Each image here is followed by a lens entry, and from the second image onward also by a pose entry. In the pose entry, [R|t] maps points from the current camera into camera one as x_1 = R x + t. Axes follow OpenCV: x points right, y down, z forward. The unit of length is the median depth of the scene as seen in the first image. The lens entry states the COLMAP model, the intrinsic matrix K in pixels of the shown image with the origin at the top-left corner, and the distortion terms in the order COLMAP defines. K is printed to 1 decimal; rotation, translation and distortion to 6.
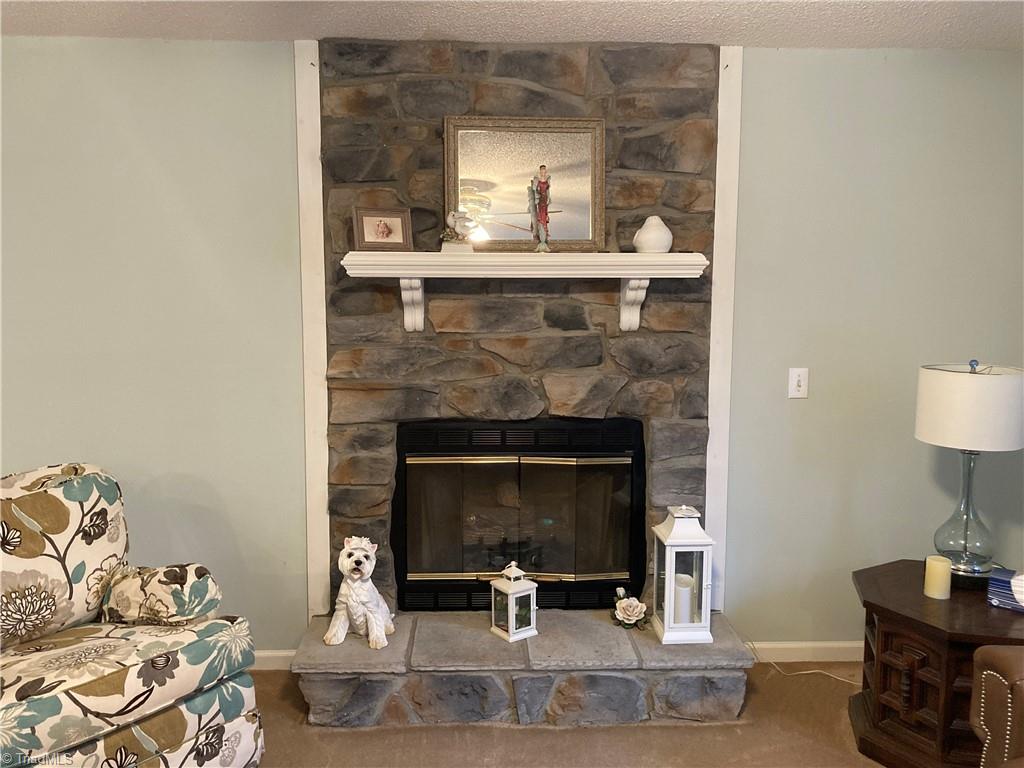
lens RADIAL K [[840.1, 0, 508.9], [0, 840.1, 378.1], [0, 0, 1]] dist [0.035667, -0.028439]
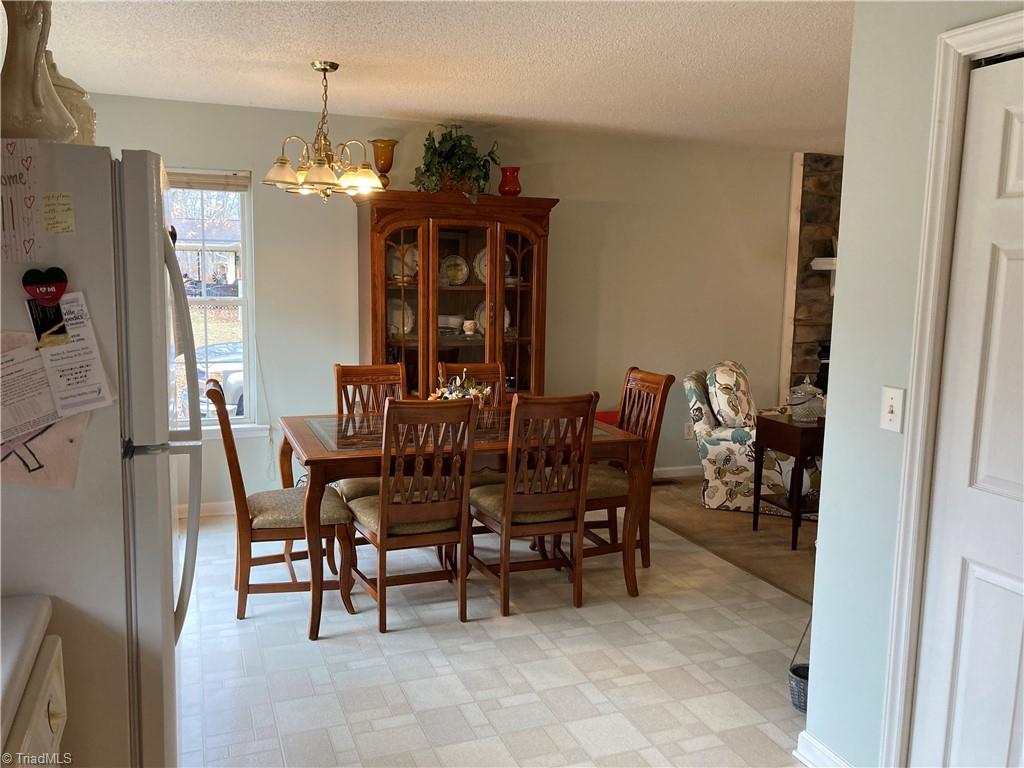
lens RADIAL K [[840.1, 0, 513.0], [0, 840.1, 381.9], [0, 0, 1]] dist [0.035667, -0.028439]
pose [[0.946134, -0.026634, 0.322677, -1.549416], [0.017969, 0.999394, 0.029804, 0.078348], [-0.323276, -0.022401, 0.946040, -0.710179]]
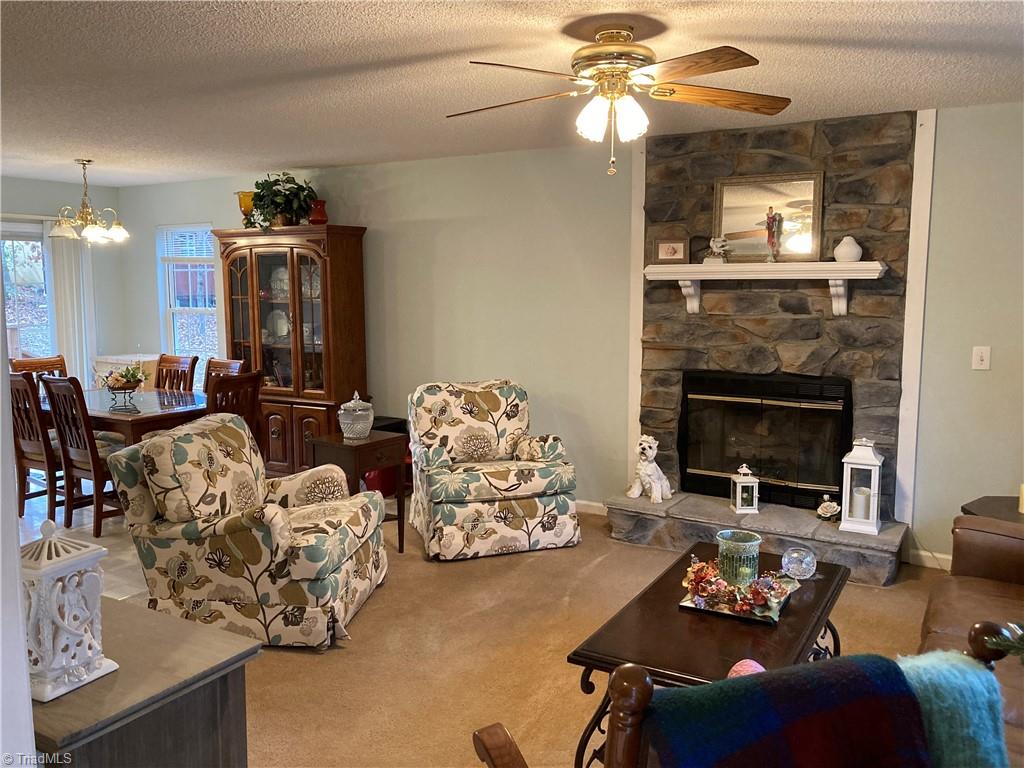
lens RADIAL K [[840.1, 0, 512.6], [0, 840.1, 384.8], [0, 0, 1]] dist [0.035667, -0.028439]
pose [[0.835308, 0.062291, -0.546242, 0.490561], [-0.055687, 0.998037, 0.028656, 0.053581], [0.546955, 0.006482, 0.837137, -0.531646]]
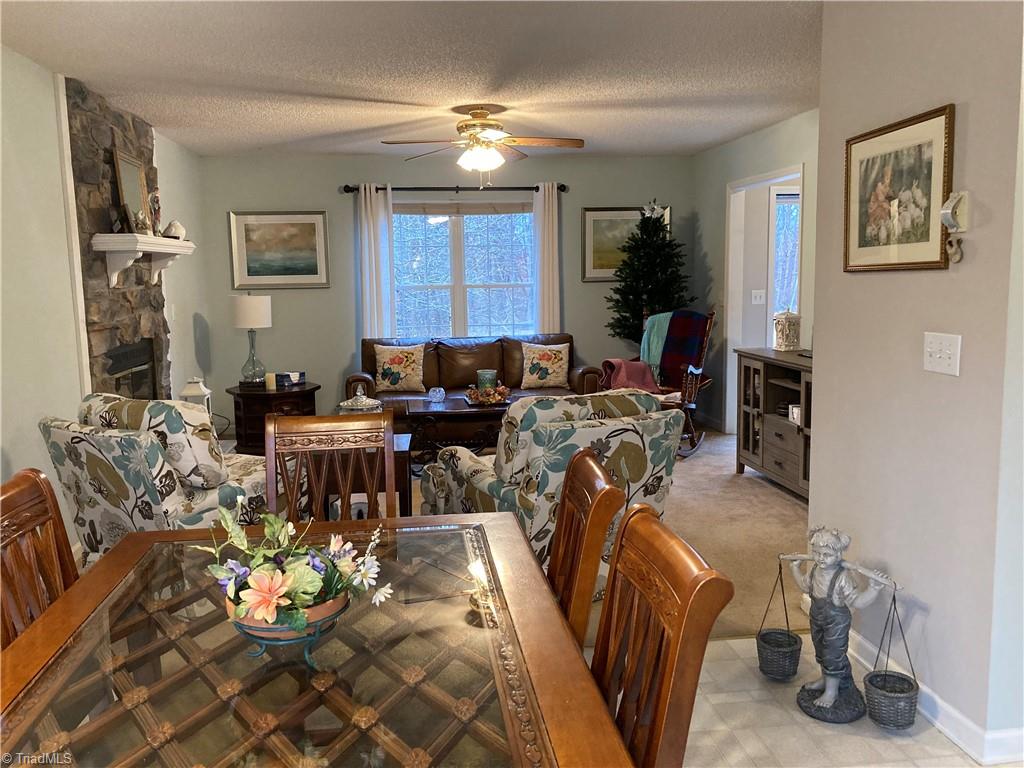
lens RADIAL K [[840.1, 0, 509.8], [0, 840.1, 376.0], [0, 0, 1]] dist [0.035667, -0.028439]
pose [[-0.074603, -0.128751, 0.988867, -1.698305], [0.120961, 0.983140, 0.137131, -0.022474], [-0.989850, 0.129845, -0.057772, 0.418284]]
